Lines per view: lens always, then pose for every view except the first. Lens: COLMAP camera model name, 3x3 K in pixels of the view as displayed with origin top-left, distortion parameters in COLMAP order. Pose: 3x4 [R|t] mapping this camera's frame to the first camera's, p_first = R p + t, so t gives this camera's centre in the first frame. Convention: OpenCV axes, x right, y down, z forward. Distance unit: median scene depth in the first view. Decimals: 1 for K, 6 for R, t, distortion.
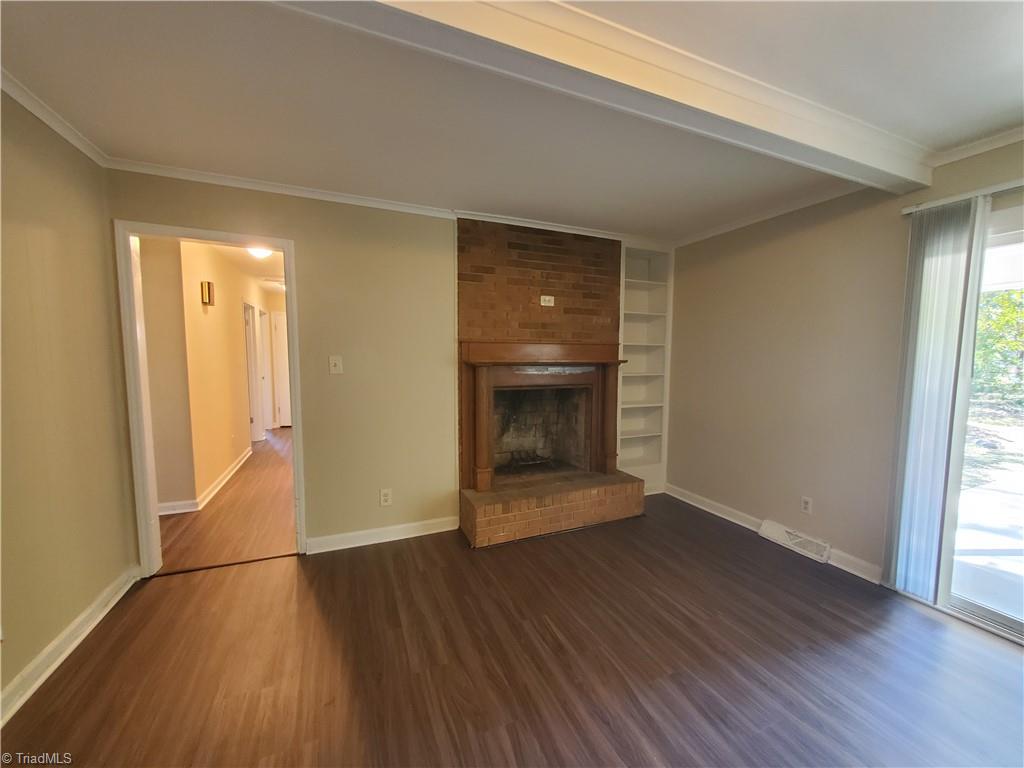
lens RADIAL K [[406.4, 0, 515.3], [0, 406.4, 388.8], [0, 0, 1]] dist [-0.001625, -0.001378]
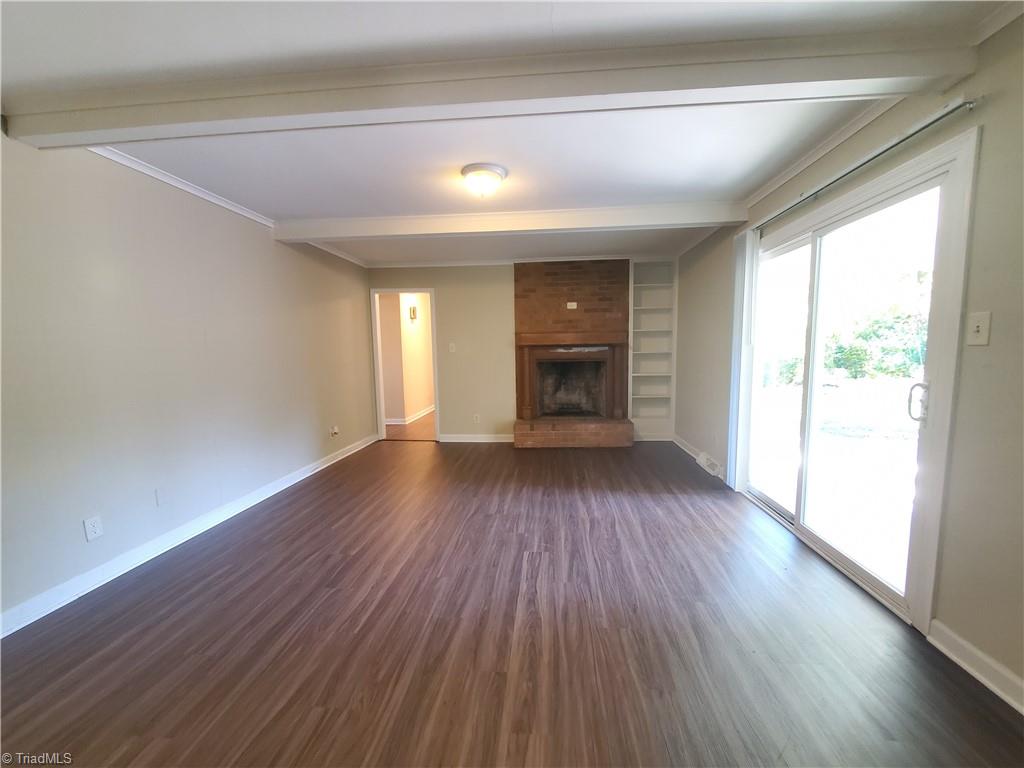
lens RADIAL K [[406.4, 0, 512.0], [0, 406.4, 386.2], [0, 0, 1]] dist [-0.001625, -0.001378]
pose [[0.876836, 0.024701, -0.480154, 0.644728], [-0.017920, 0.999664, 0.018703, 0.072791], [0.480455, -0.007795, 0.876985, -0.503985]]
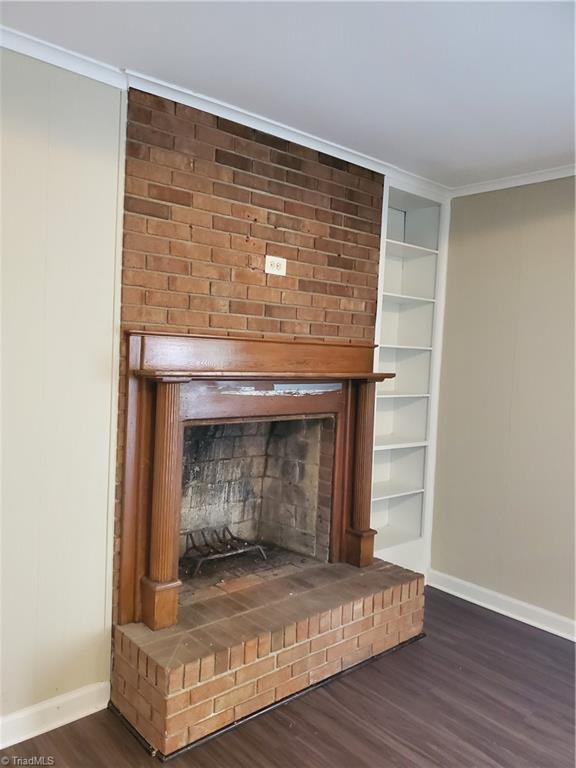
lens RADIAL K [[592.6, 0, 270.5], [0, 592.6, 381.9], [0, 0, 1]] dist [0.022648, -0.027080]
pose [[0.954634, 0.020668, 0.297063, -0.168372], [-0.015026, 0.999661, -0.021265, -0.038655], [-0.297402, 0.015837, 0.954621, 0.226751]]
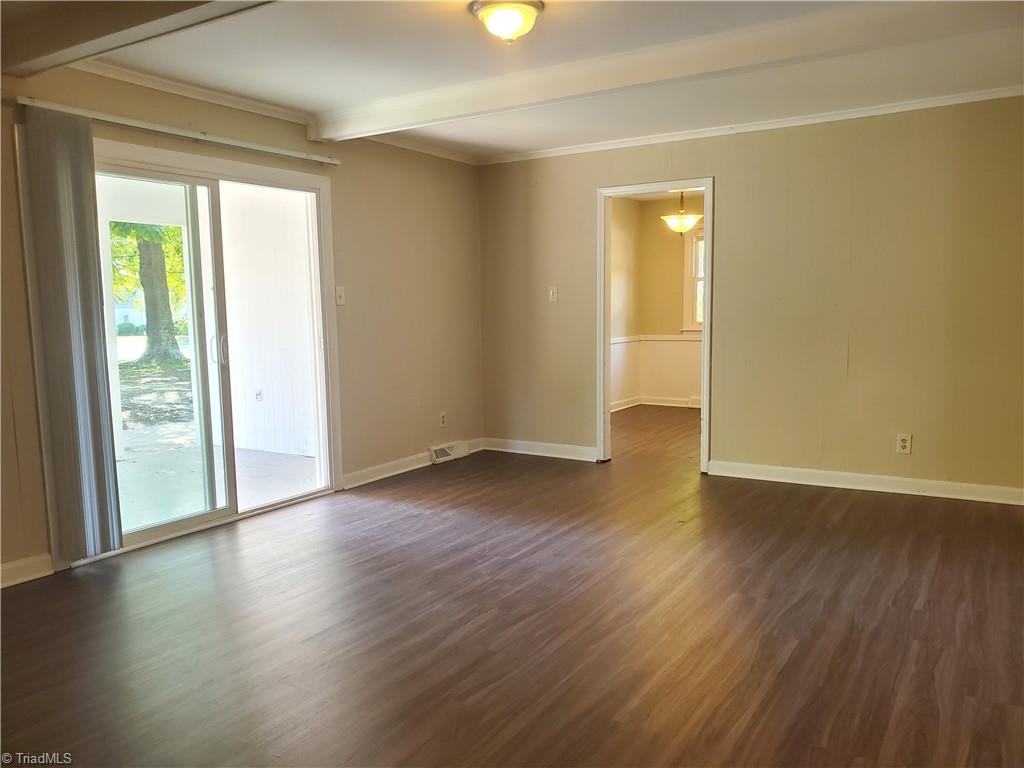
lens RADIAL K [[790.1, 0, 513.2], [0, 790.1, 389.8], [0, 0, 1]] dist [0.022648, -0.027080]
pose [[-0.571927, -0.084002, 0.815992, -0.658827], [0.079699, 0.984347, 0.157194, -0.034094], [-0.816423, 0.154937, -0.556280, 0.814384]]
